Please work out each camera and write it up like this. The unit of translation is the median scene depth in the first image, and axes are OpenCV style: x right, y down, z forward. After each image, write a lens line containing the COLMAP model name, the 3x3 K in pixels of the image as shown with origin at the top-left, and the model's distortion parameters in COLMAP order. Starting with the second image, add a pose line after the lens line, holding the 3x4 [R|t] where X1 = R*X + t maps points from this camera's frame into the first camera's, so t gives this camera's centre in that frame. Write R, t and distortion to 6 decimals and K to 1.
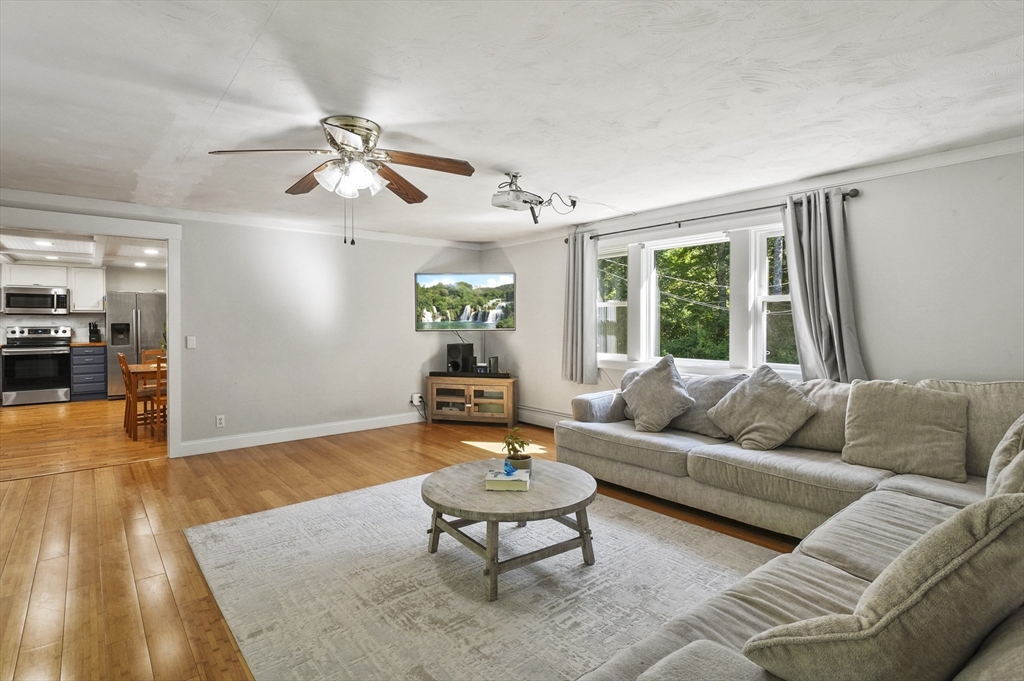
lens RADIAL K [[506.4, 0, 509.1], [0, 506.4, 317.0], [0, 0, 1]] dist [0.001330, 0.000549]
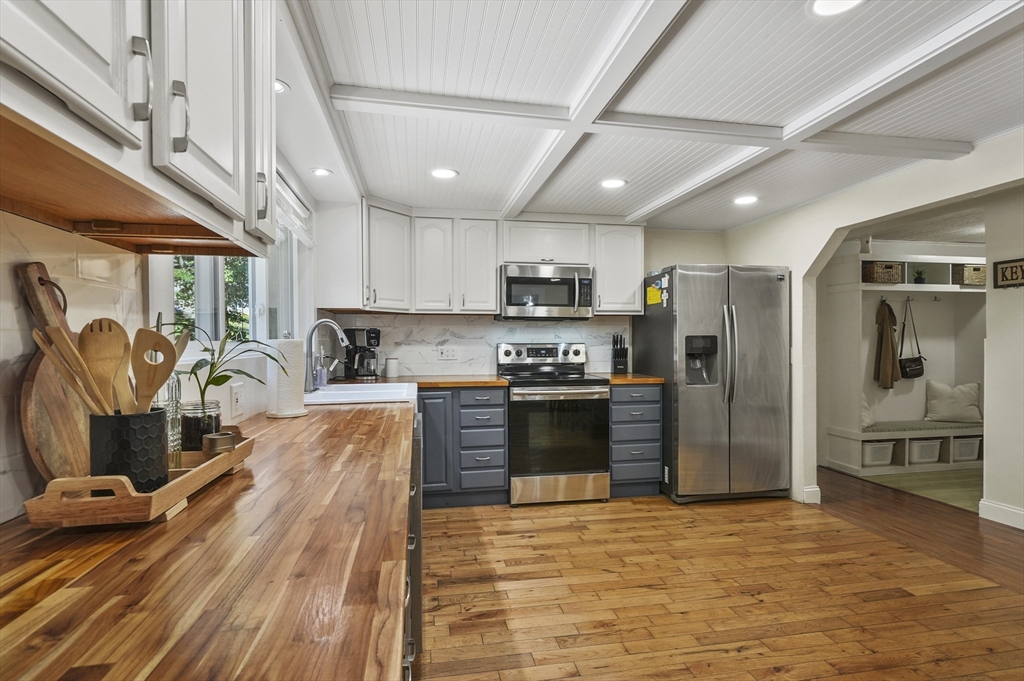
lens RADIAL K [[498.6, 0, 511.3], [0, 498.6, 343.3], [0, 0, 1]] dist [0.001702, 0.000930]
pose [[0.873654, -0.001475, -0.486545, -0.700132], [0.006723, 0.999937, 0.009041, 0.014416], [0.486501, -0.011169, 0.873609, 0.532516]]
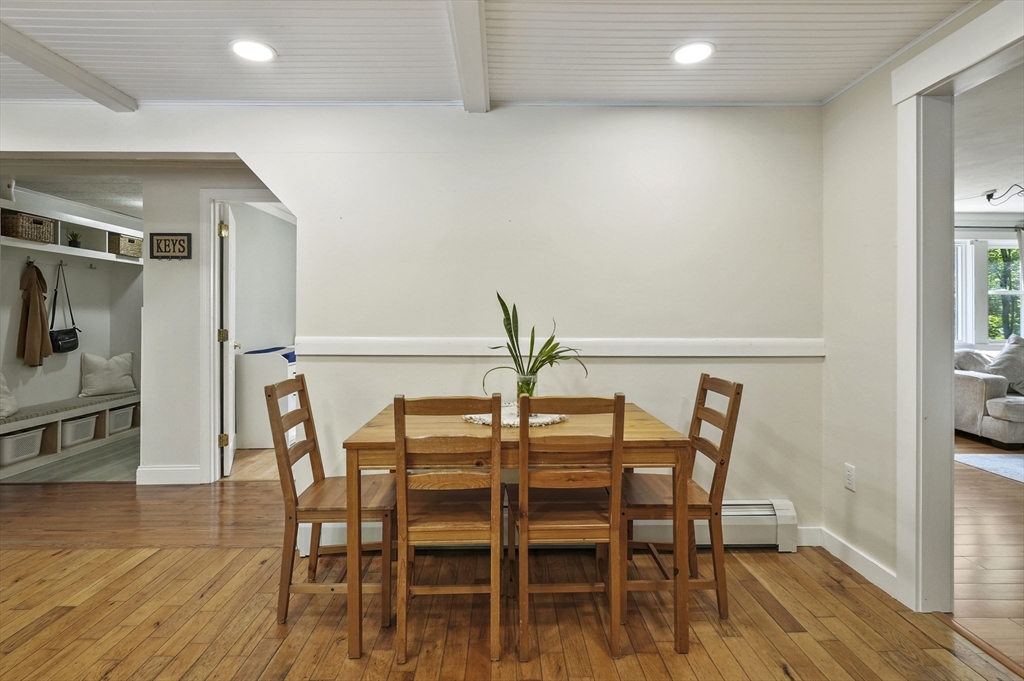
lens RADIAL K [[506.4, 0, 509.1], [0, 506.4, 317.0], [0, 0, 1]] dist [0.001330, 0.000549]
pose [[0.625958, 0.003497, 0.779849, -0.698134], [-0.009332, 0.999952, 0.003007, 0.020250], [-0.779801, -0.009160, 0.625961, 0.572302]]
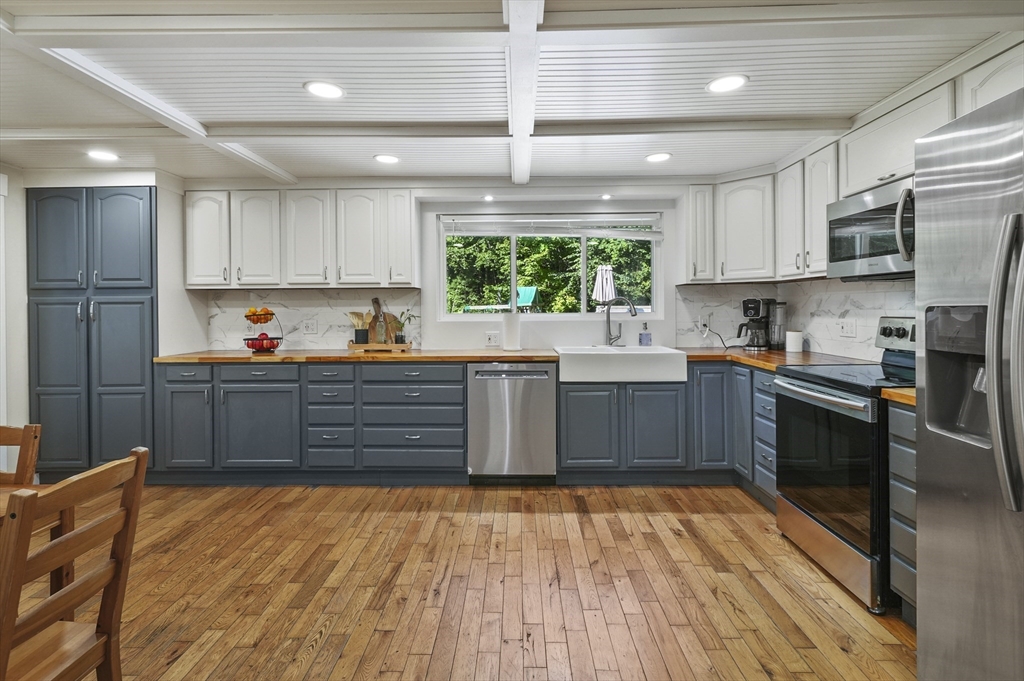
lens RADIAL K [[506.4, 0, 509.1], [0, 506.4, 317.0], [0, 0, 1]] dist [0.001330, 0.000549]
pose [[-0.653137, 0.013224, -0.757124, -0.542238], [0.011225, 0.999907, 0.007781, 0.014069], [0.757156, -0.003417, -0.653225, 0.999228]]
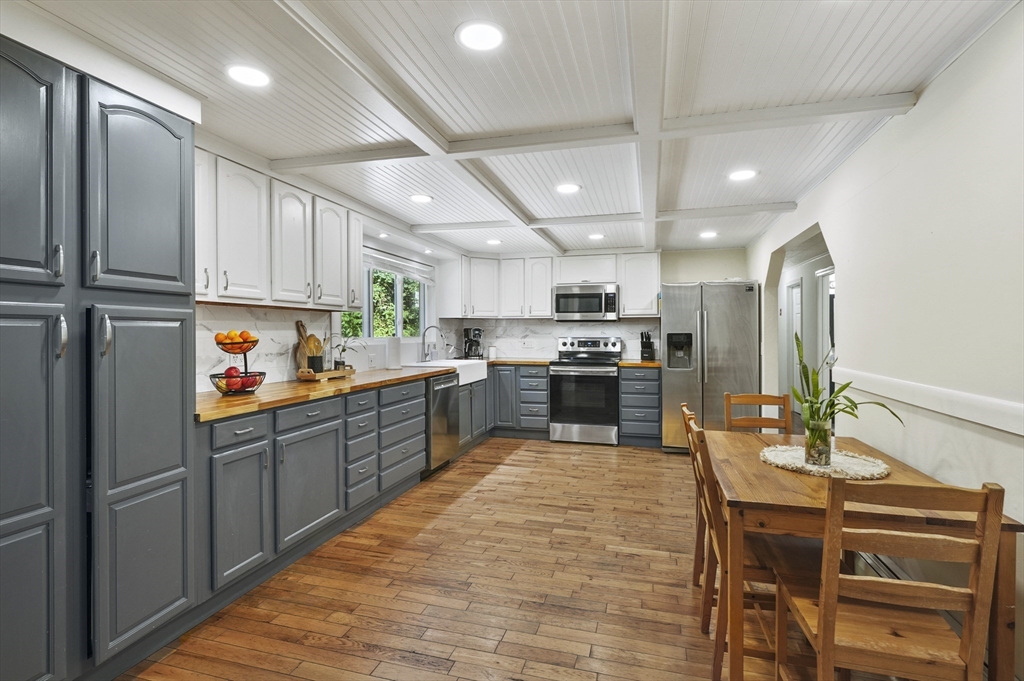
lens RADIAL K [[495.8, 0, 508.8], [0, 495.8, 337.4], [0, 0, 1]] dist [-0.012318, -0.000564]
pose [[0.562715, 0.006787, -0.826623, -0.380515], [0.007653, 0.999881, 0.013419, 0.008180], [0.826616, -0.013877, 0.562596, 0.482991]]
